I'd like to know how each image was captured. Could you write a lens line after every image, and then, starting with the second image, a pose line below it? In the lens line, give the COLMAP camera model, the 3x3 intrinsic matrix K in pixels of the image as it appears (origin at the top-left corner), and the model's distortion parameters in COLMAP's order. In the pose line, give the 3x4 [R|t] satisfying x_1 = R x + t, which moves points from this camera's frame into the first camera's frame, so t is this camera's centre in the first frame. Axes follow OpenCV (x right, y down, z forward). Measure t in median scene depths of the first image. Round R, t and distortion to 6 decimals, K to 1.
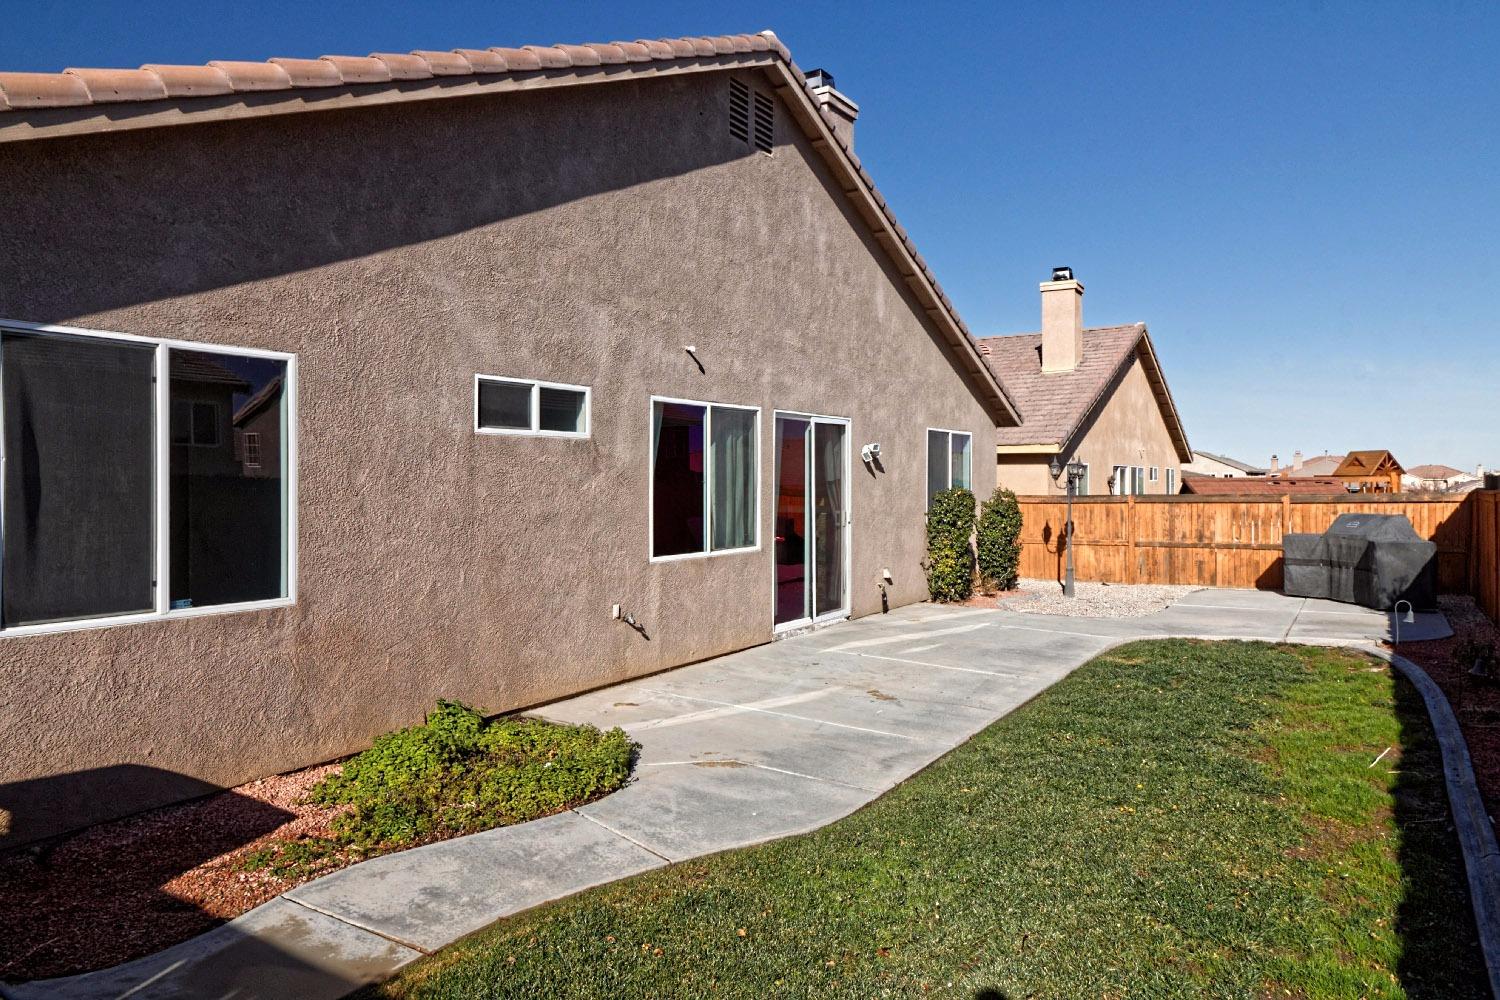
lens RADIAL K [[947.9, 0, 753.4], [0, 947.9, 473.3], [0, 0, 1]] dist [0.006550, 0.000367]
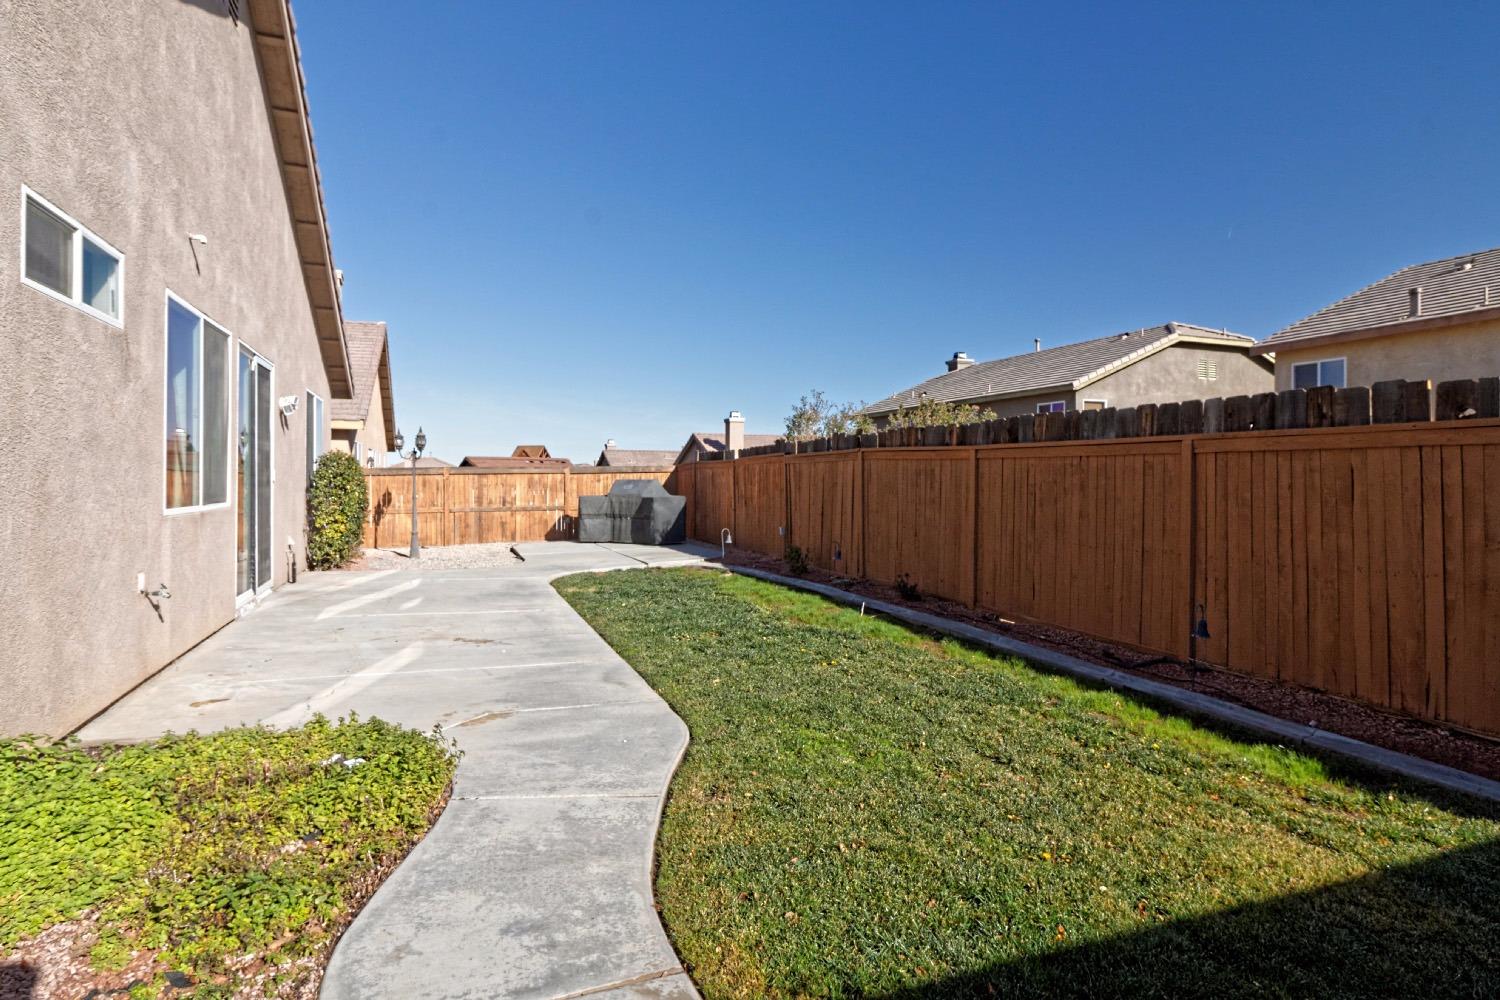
lens RADIAL K [[811.0, 0, 751.7], [0, 811.0, 471.8], [0, 0, 1]] dist [0.000813, -0.000214]
pose [[0.578849, 0.010848, 0.815363, -0.224834], [-0.009394, 0.999934, -0.006634, 0.037909], [-0.815381, -0.003819, 0.578912, 0.169057]]
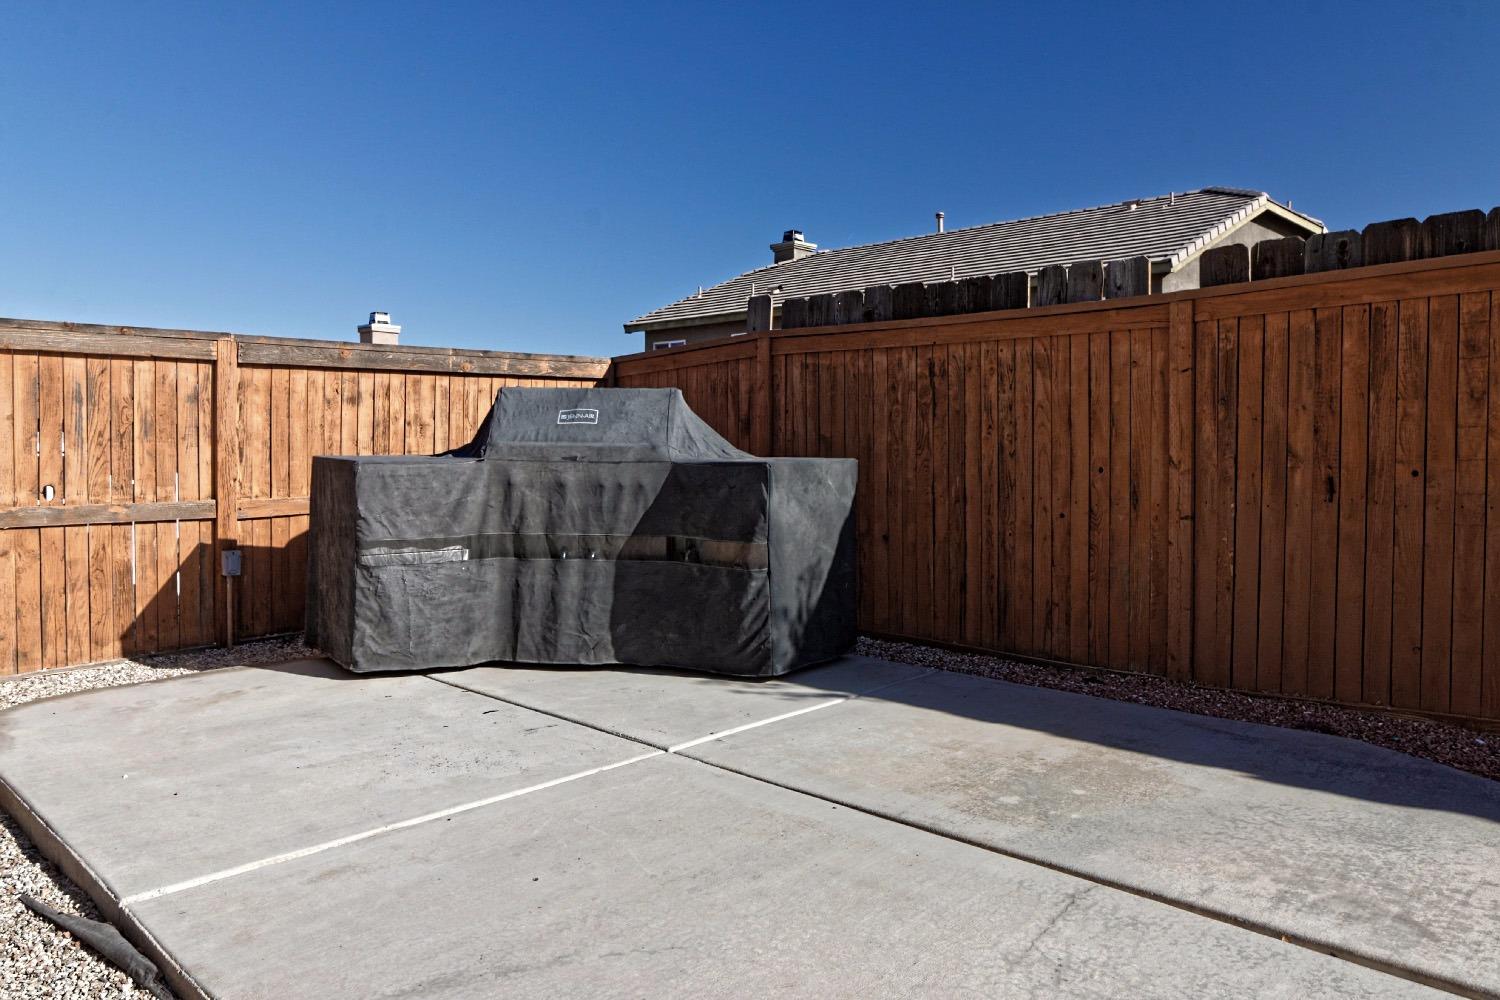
lens RADIAL K [[1036.8, 0, 758.6], [0, 1036.8, 463.7], [0, 0, 1]] dist [0.001560, 0.000704]
pose [[0.184774, -0.010036, 0.982730, 0.299092], [-0.015698, 0.999790, 0.013162, 0.063240], [-0.982656, -0.017859, 0.184577, 0.868182]]
